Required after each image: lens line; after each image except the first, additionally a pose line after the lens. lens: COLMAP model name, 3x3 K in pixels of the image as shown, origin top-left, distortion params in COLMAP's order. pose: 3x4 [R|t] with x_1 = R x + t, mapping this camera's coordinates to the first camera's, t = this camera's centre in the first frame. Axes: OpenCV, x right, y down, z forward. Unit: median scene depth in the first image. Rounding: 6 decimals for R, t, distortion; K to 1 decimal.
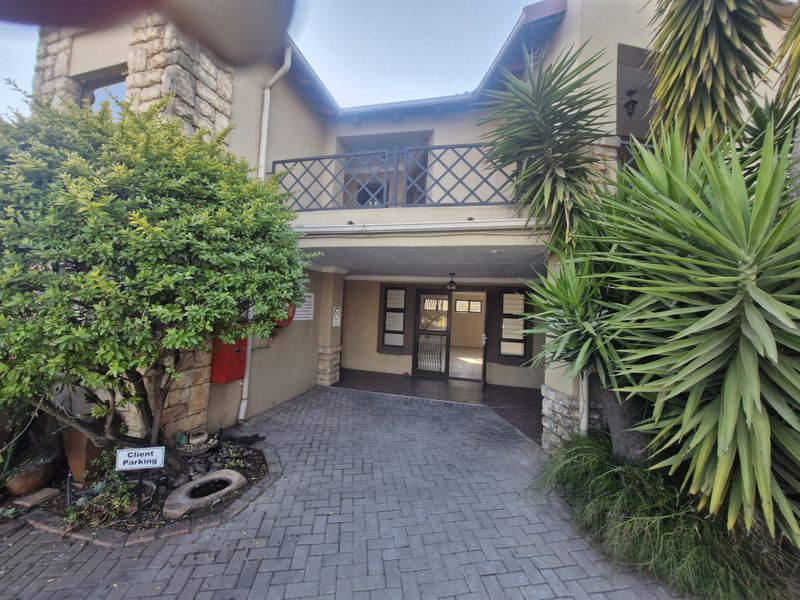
lens RADIAL K [[313.2, 0, 400.1], [0, 313.2, 290.0], [0, 0, 1]] dist [0.002940, -0.002727]
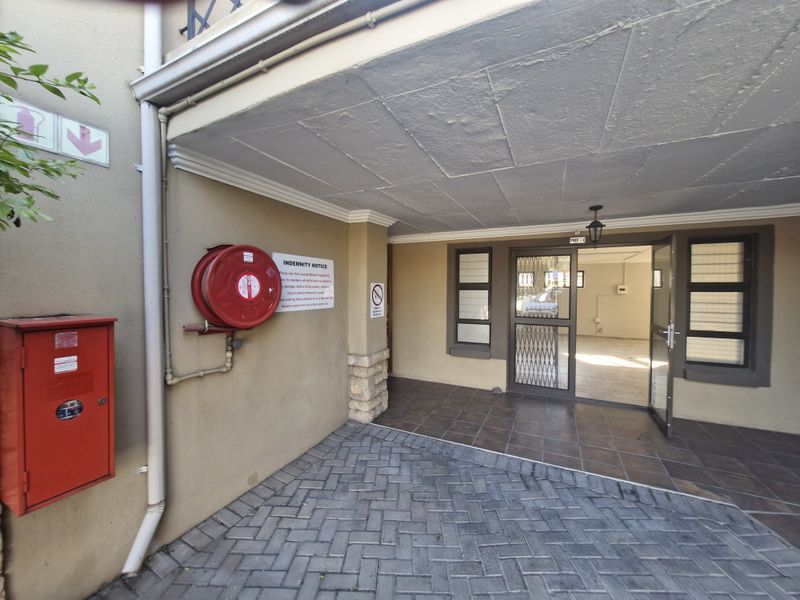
lens RADIAL K [[313.2, 0, 400.1], [0, 313.2, 290.0], [0, 0, 1]] dist [0.002940, -0.002727]
pose [[0.982179, -0.041656, -0.183274, -0.051481], [0.052466, 0.997133, 0.054534, 0.034482], [0.180477, -0.063178, 0.981548, 0.417195]]
